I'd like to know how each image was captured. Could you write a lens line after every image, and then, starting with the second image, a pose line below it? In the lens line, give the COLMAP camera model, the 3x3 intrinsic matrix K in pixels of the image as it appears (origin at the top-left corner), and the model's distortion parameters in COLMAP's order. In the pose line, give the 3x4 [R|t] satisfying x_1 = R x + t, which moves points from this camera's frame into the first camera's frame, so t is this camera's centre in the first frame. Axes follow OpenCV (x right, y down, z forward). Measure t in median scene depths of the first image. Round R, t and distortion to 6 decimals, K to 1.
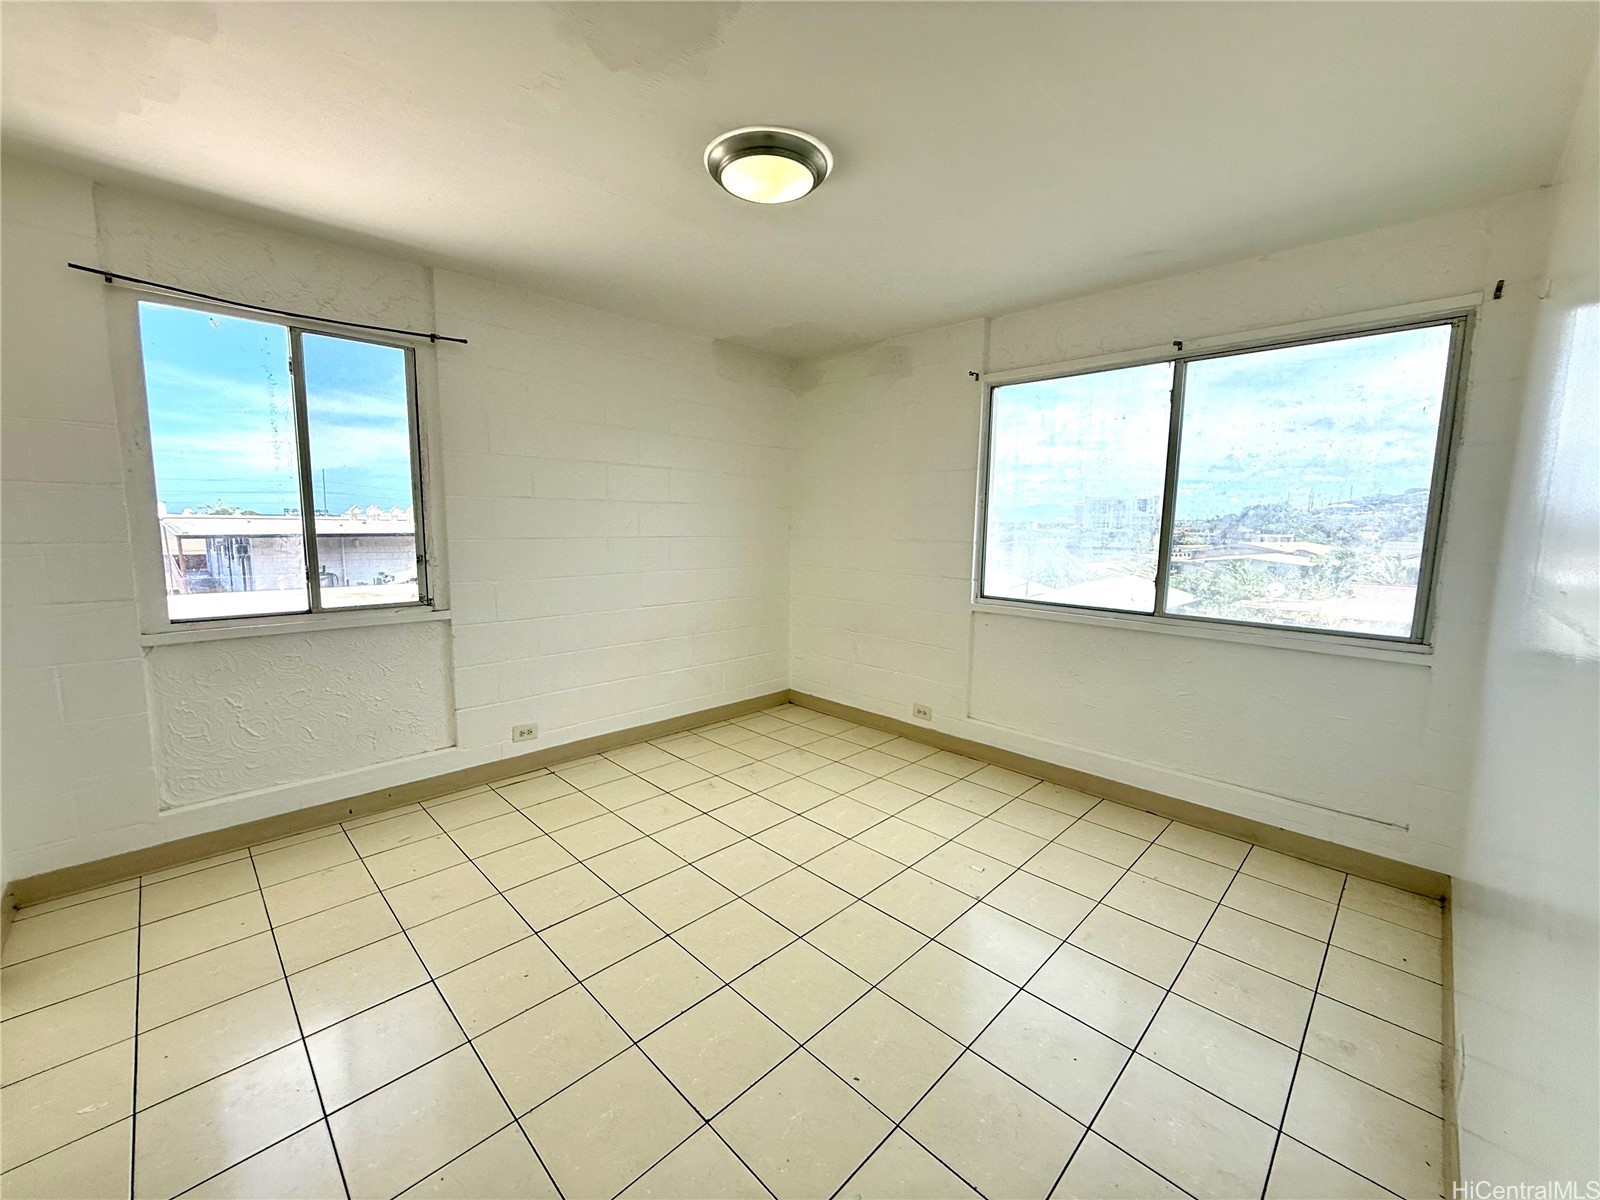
lens RADIAL K [[638.6, 0, 796.7], [0, 638.6, 588.5], [0, 0, 1]] dist [0.000684, -0.000200]
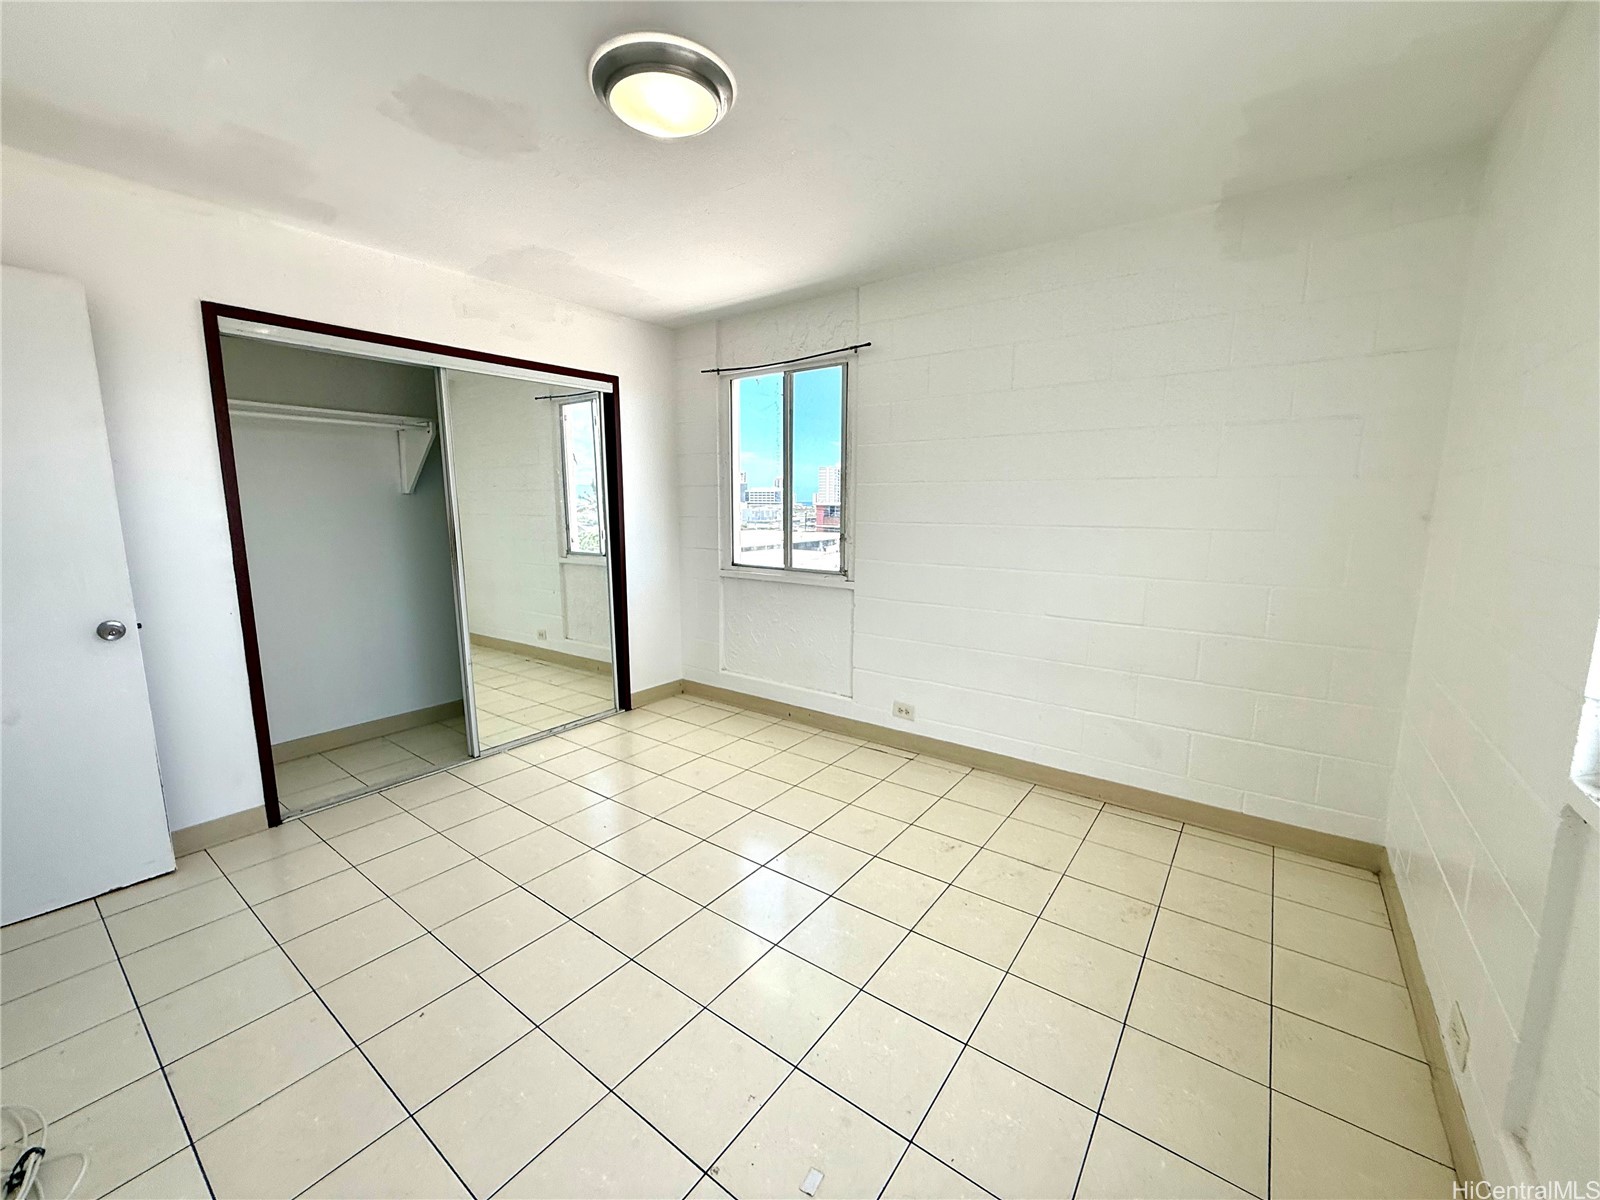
lens RADIAL K [[638.6, 0, 797.6], [0, 638.6, 609.8], [0, 0, 1]] dist [0.000684, -0.000200]
pose [[0.134204, 0.127621, -0.982701, 0.613675], [-0.122274, 0.986227, 0.111381, -0.033437], [0.983381, 0.105212, 0.147960, 0.743786]]
